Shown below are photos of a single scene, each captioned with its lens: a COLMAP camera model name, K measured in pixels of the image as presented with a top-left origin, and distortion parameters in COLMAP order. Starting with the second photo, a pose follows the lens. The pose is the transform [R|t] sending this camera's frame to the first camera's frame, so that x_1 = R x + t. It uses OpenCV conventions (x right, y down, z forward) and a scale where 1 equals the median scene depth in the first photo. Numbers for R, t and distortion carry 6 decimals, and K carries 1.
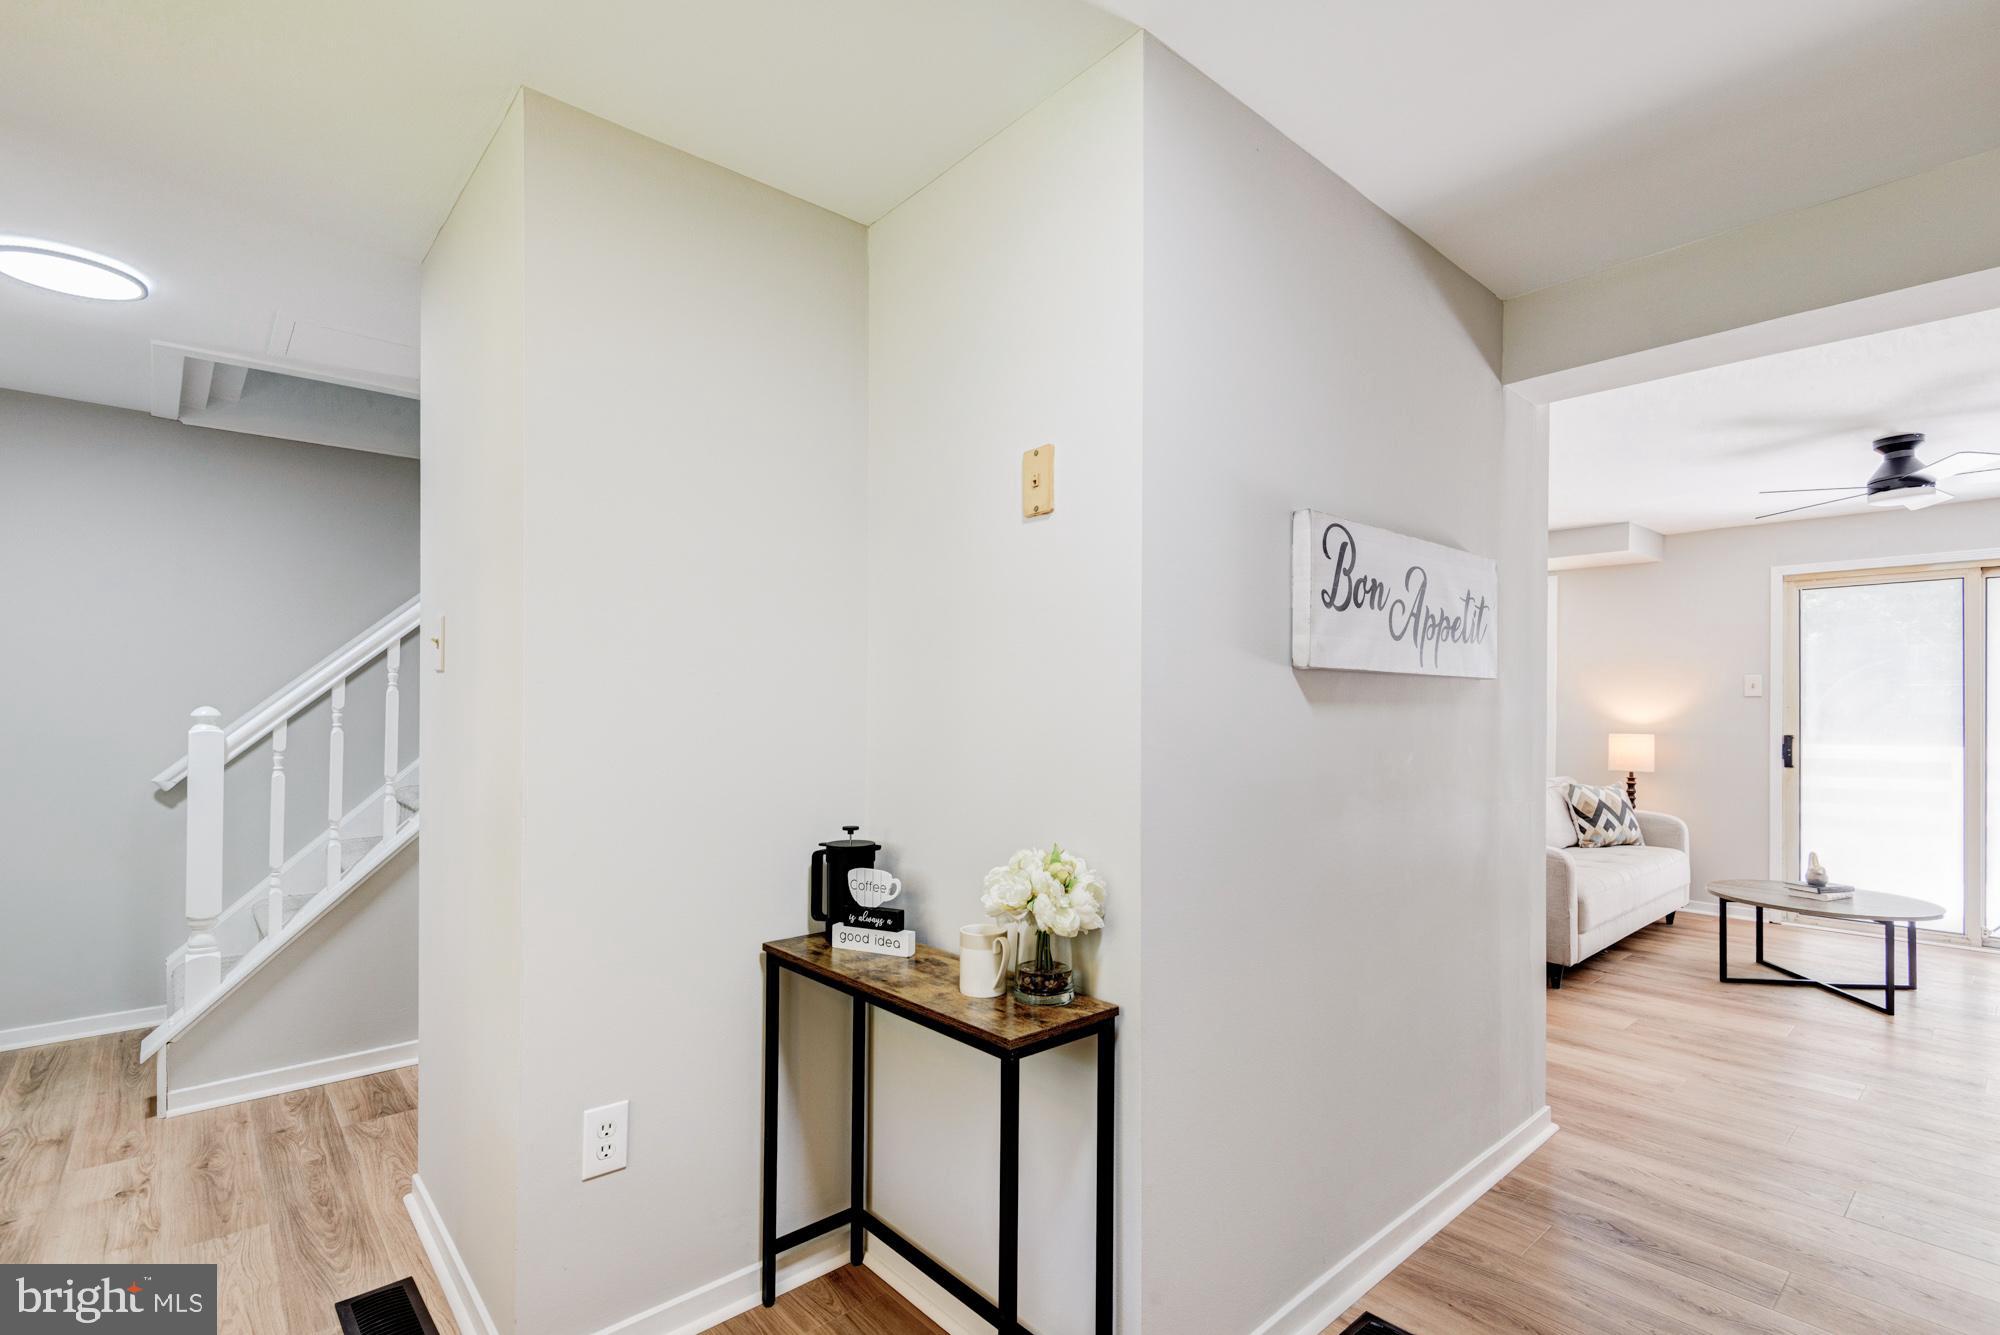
lens RADIAL K [[936.3, 0, 996.1], [0, 936.3, 699.0], [0, 0, 1]] dist [0.002886, -0.000329]
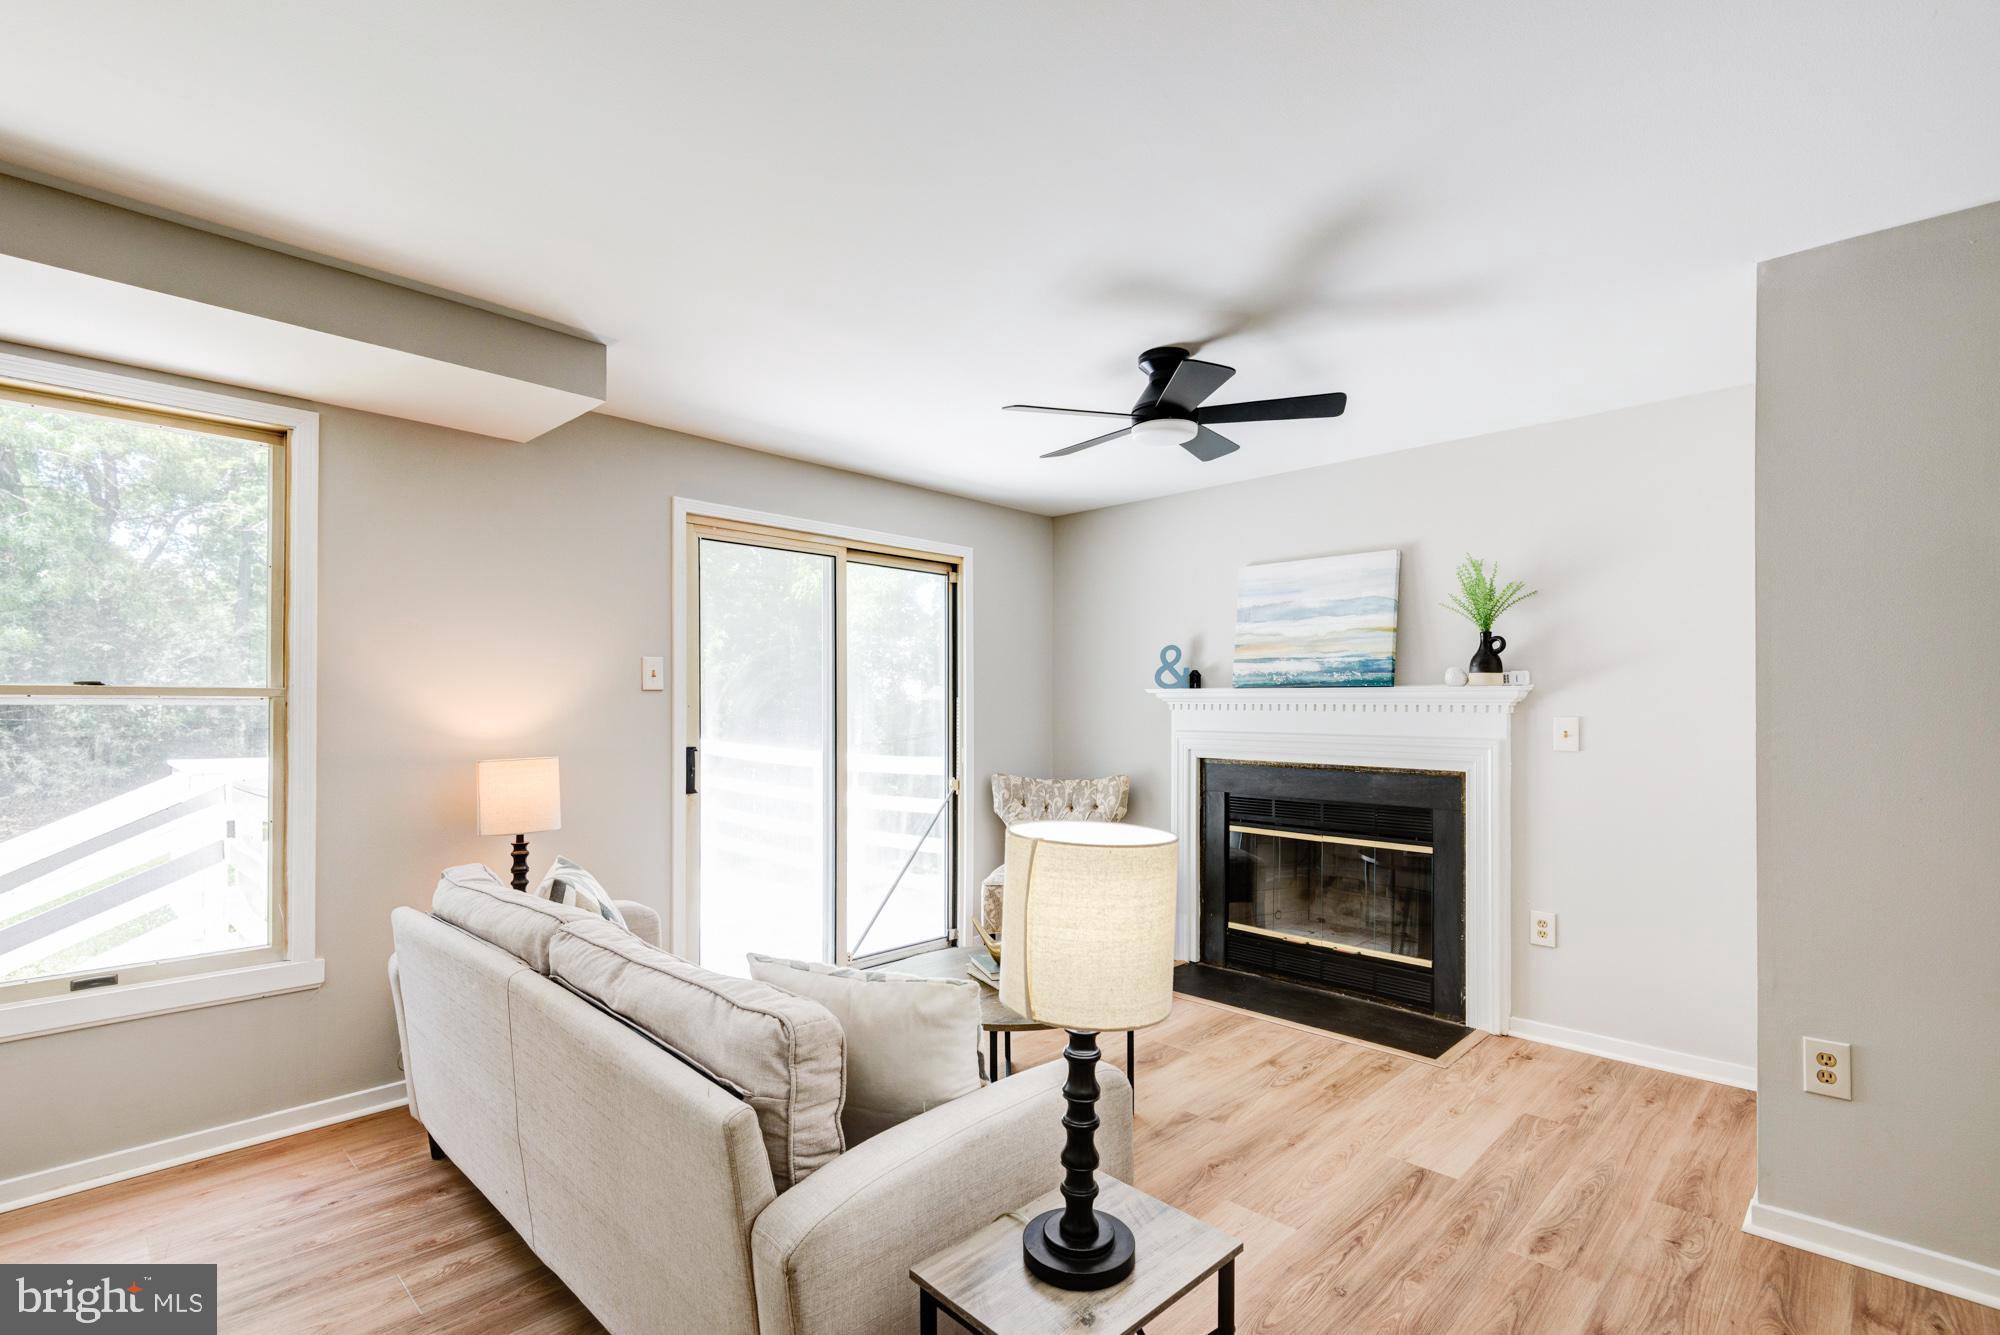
lens RADIAL K [[915.9, 0, 997.3], [0, 915.9, 702.4], [0, 0, 1]] dist [0.033528, -0.019901]
pose [[-0.080210, -0.000487, 0.996778, 0.156861], [-0.012226, 0.999925, -0.000495, 0.003717], [-0.996703, -0.012227, -0.080210, 0.839564]]
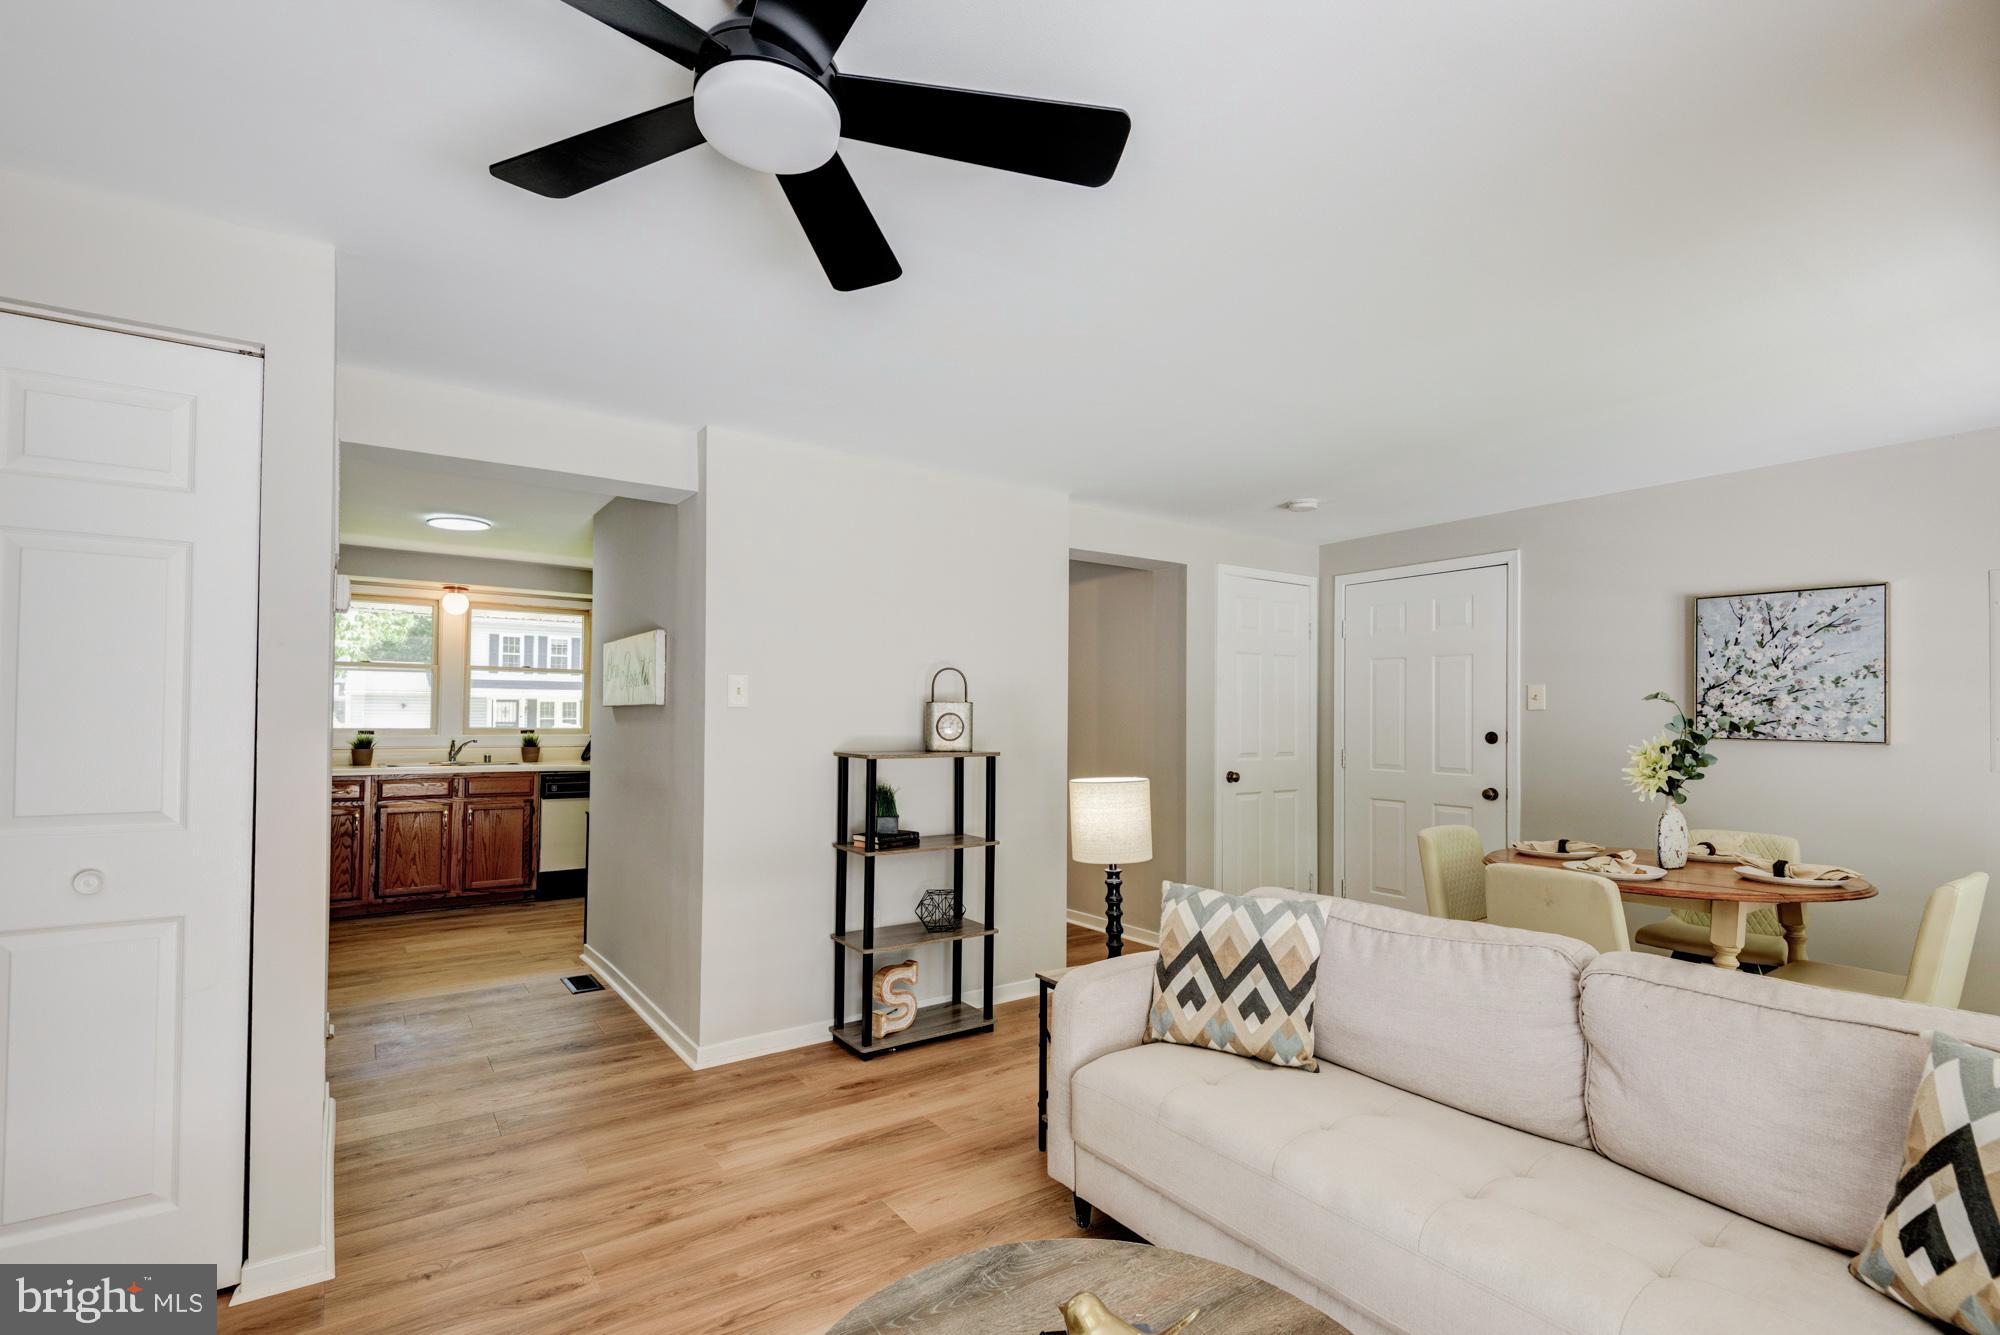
lens RADIAL K [[922.2, 0, 991.7], [0, 922.2, 701.6], [0, 0, 1]] dist [0.031038, -0.024956]
pose [[-0.117978, -0.023341, -0.992742, 0.912366], [0.004444, 0.999701, -0.024032, 0.004898], [0.993006, -0.007247, -0.117839, 0.791957]]
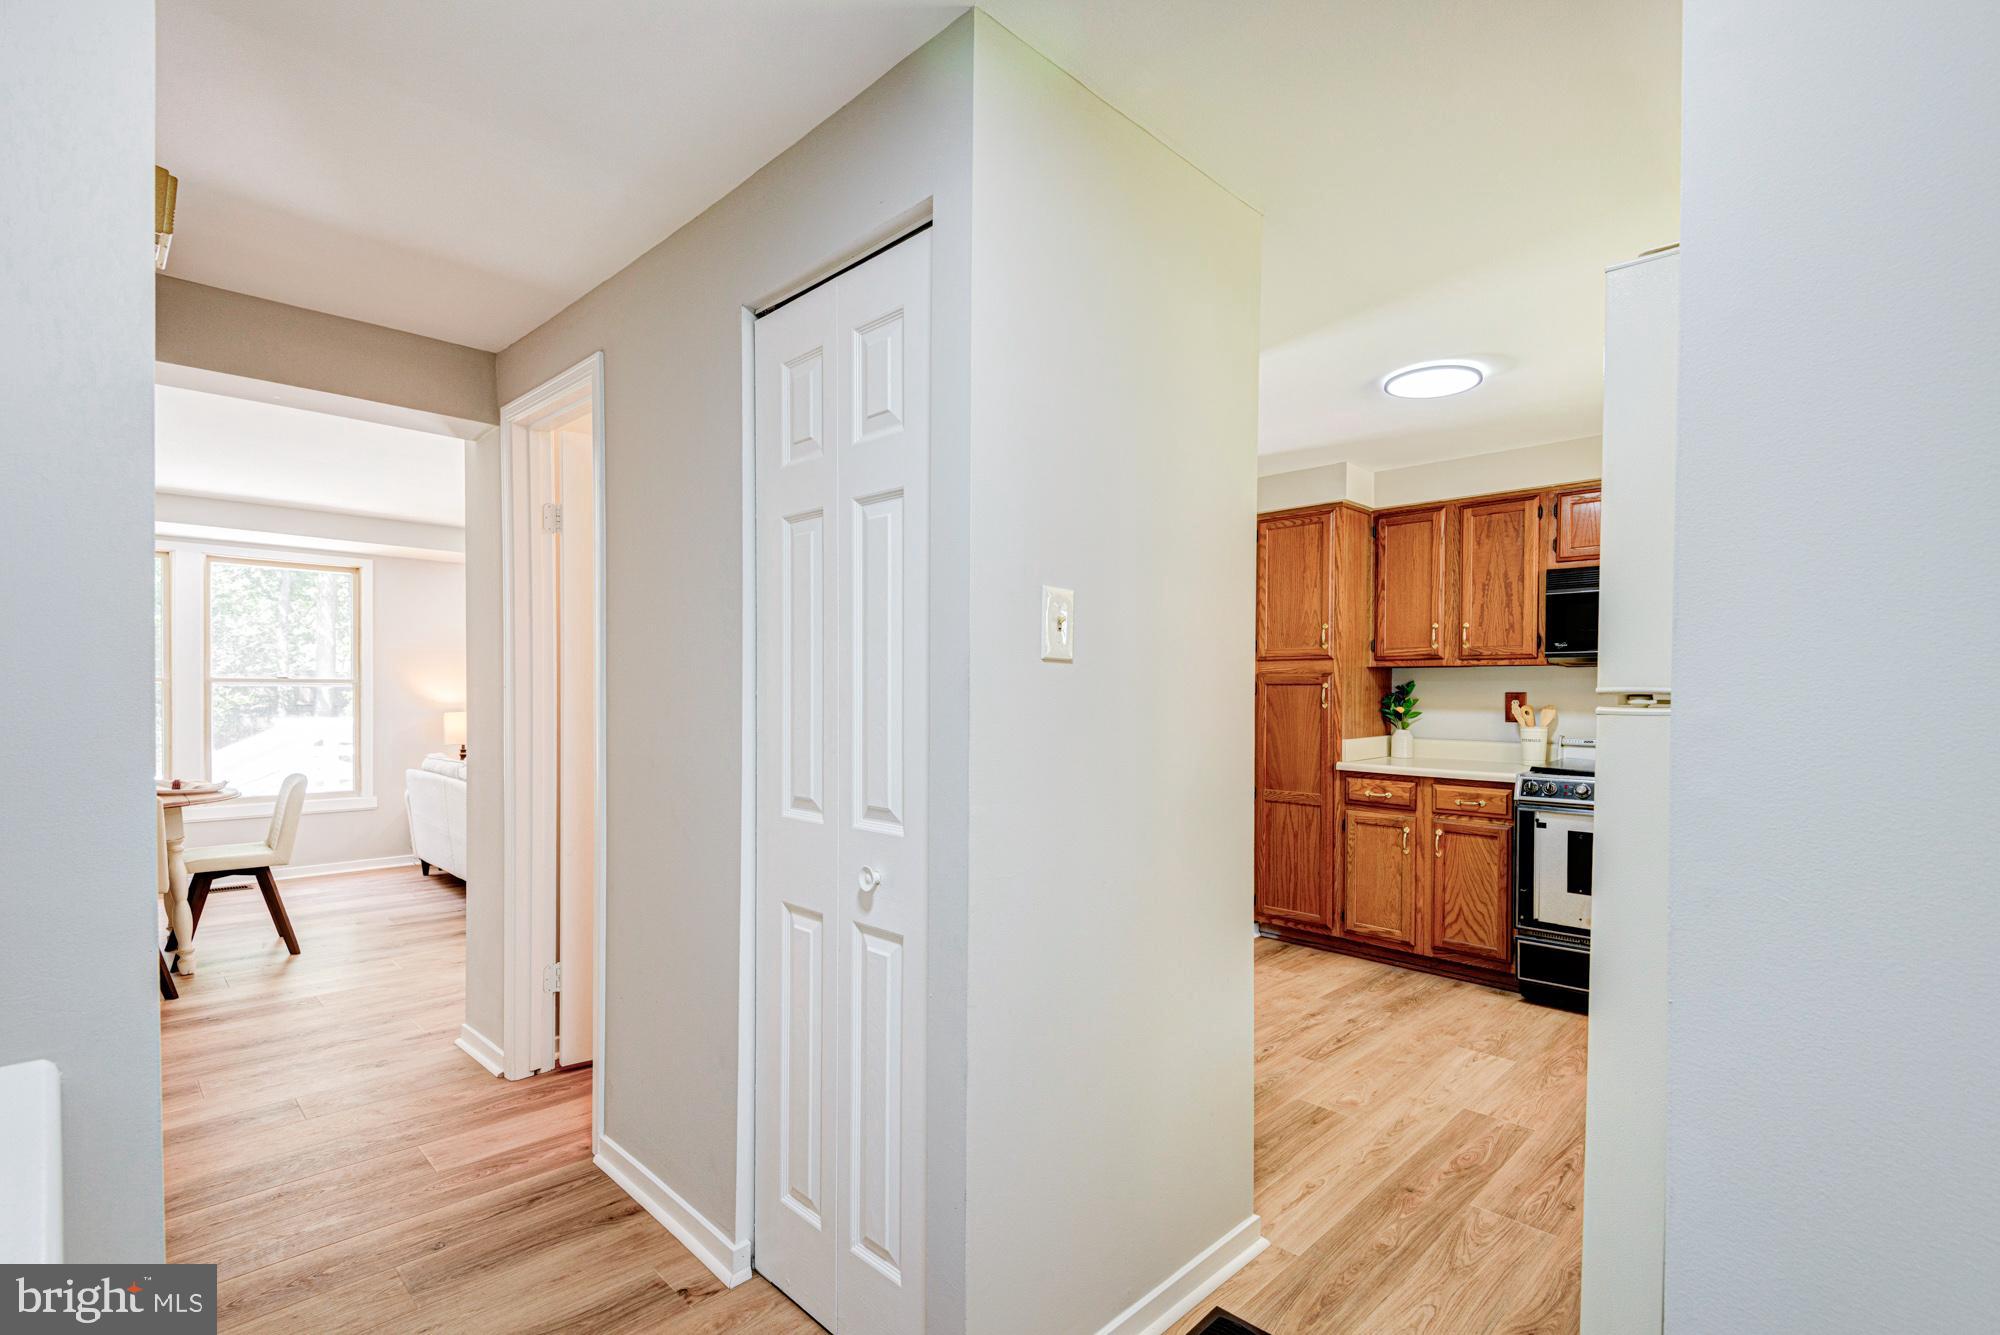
lens RADIAL K [[931.0, 0, 993.0], [0, 931.0, 700.0], [0, 0, 1]] dist [0.033410, -0.016316]
pose [[-0.058460, -0.016751, 0.998149, -0.550615], [-0.015999, 0.999747, 0.015841, -0.005496], [-0.998162, -0.015044, -0.058713, 0.452848]]
